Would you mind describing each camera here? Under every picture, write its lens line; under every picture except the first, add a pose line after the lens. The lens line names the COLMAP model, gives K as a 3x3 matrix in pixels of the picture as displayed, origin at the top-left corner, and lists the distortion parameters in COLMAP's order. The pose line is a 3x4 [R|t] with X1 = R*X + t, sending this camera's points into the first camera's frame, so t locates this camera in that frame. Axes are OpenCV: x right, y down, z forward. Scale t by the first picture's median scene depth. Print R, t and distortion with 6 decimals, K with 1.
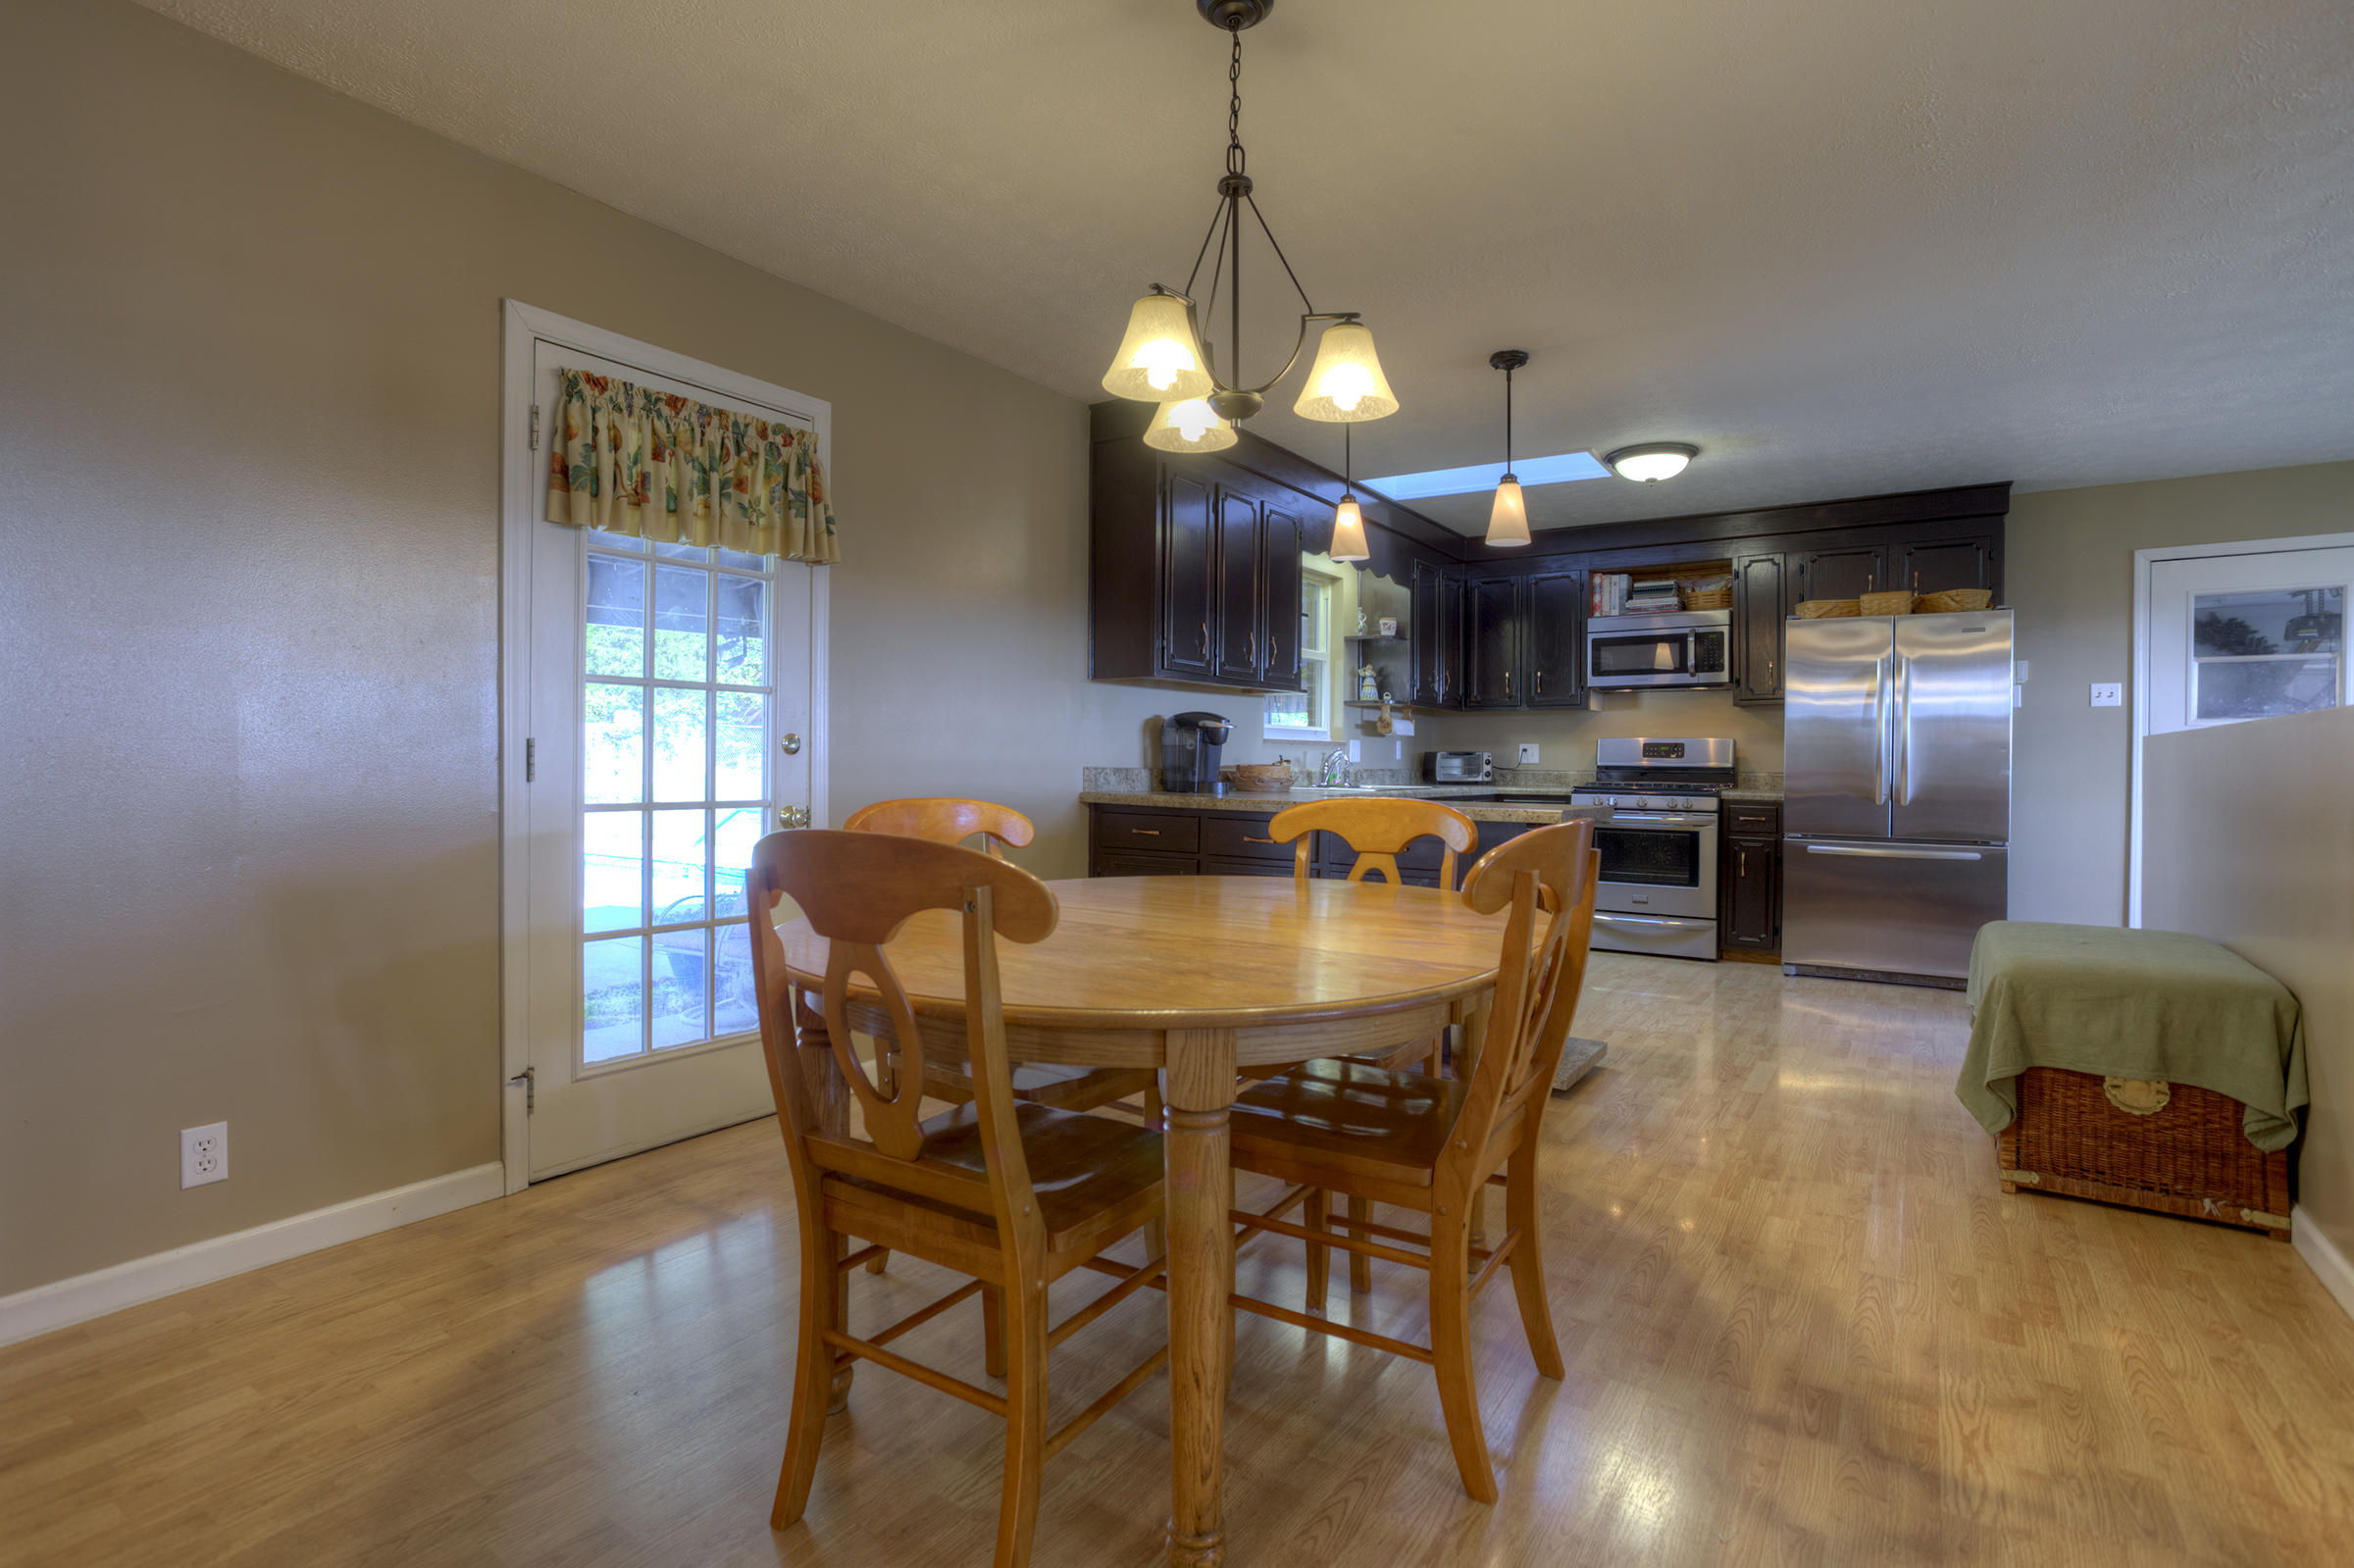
lens RADIAL K [[1143.7, 0, 1234.3], [0, 1143.7, 765.4], [0, 0, 1]] dist [-0.039311, 0.020267]
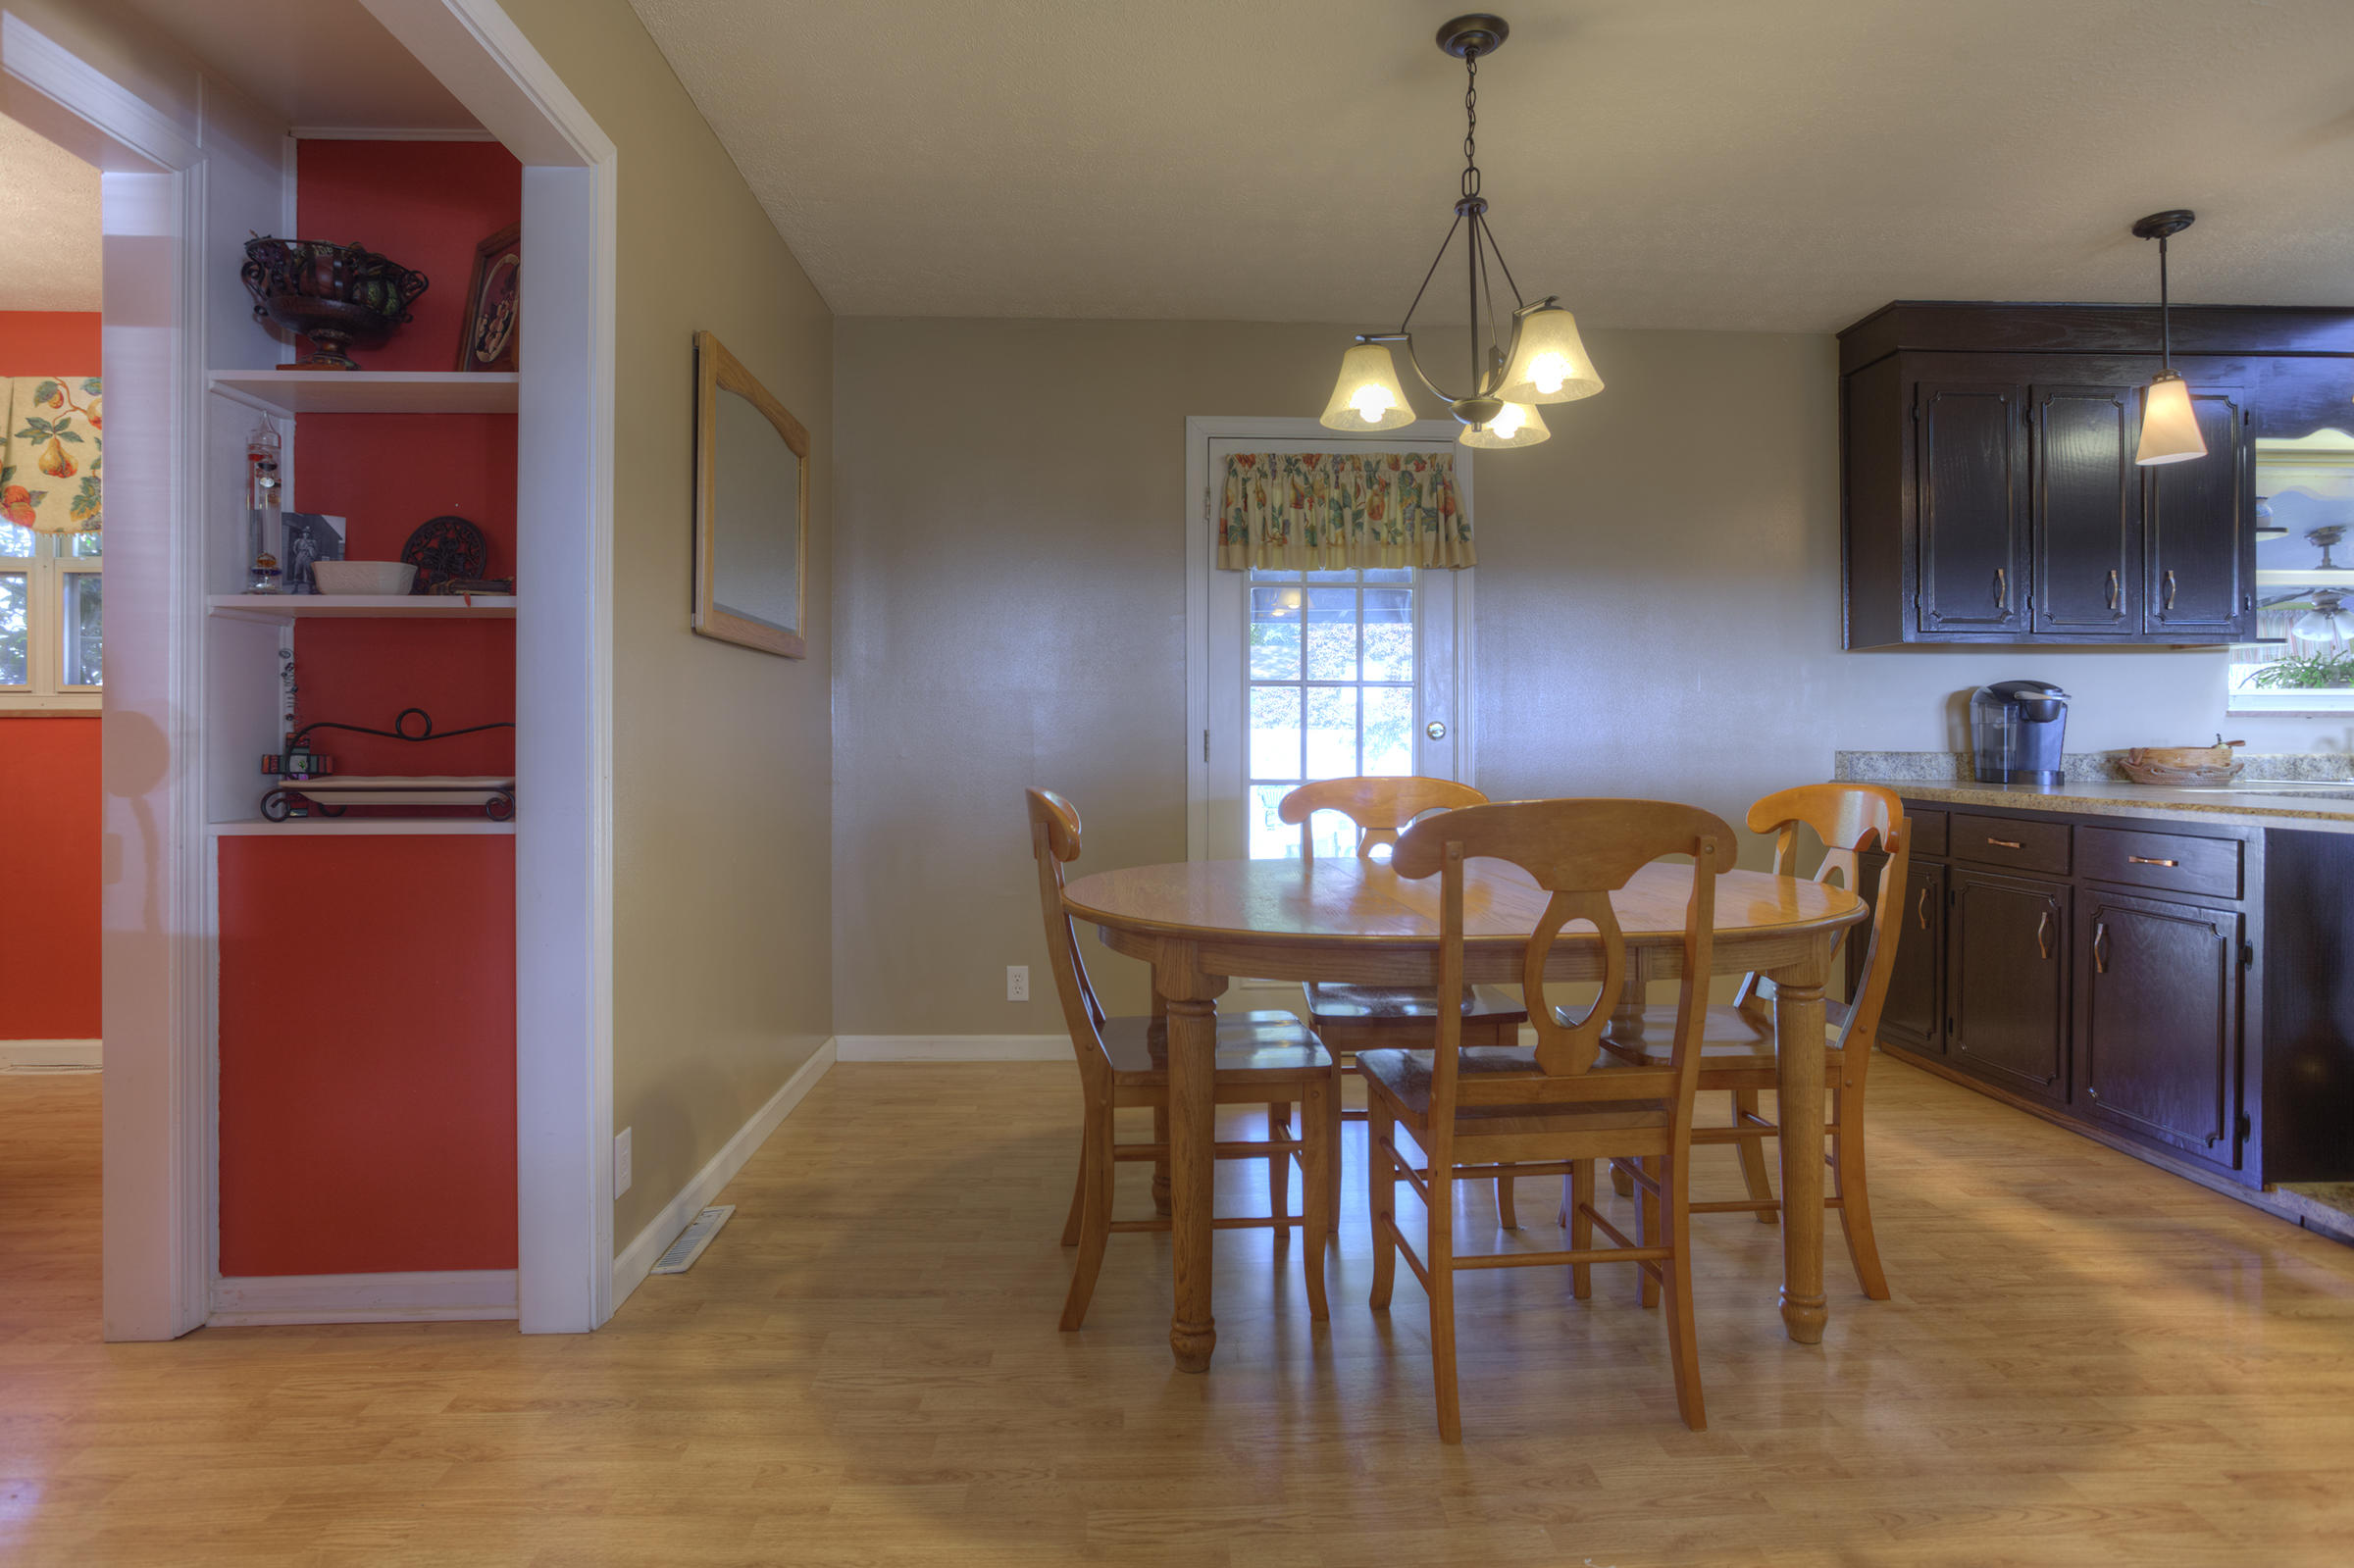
lens RADIAL K [[1248.7, 0, 1172.3], [0, 1248.7, 739.6], [0, 0, 1]] dist [-0.034882, 0.002821]
pose [[0.602320, -0.005294, -0.798238, 0.497317], [-0.000125, 0.999977, -0.006727, -0.001399], [0.798255, 0.004152, 0.602305, 0.047940]]
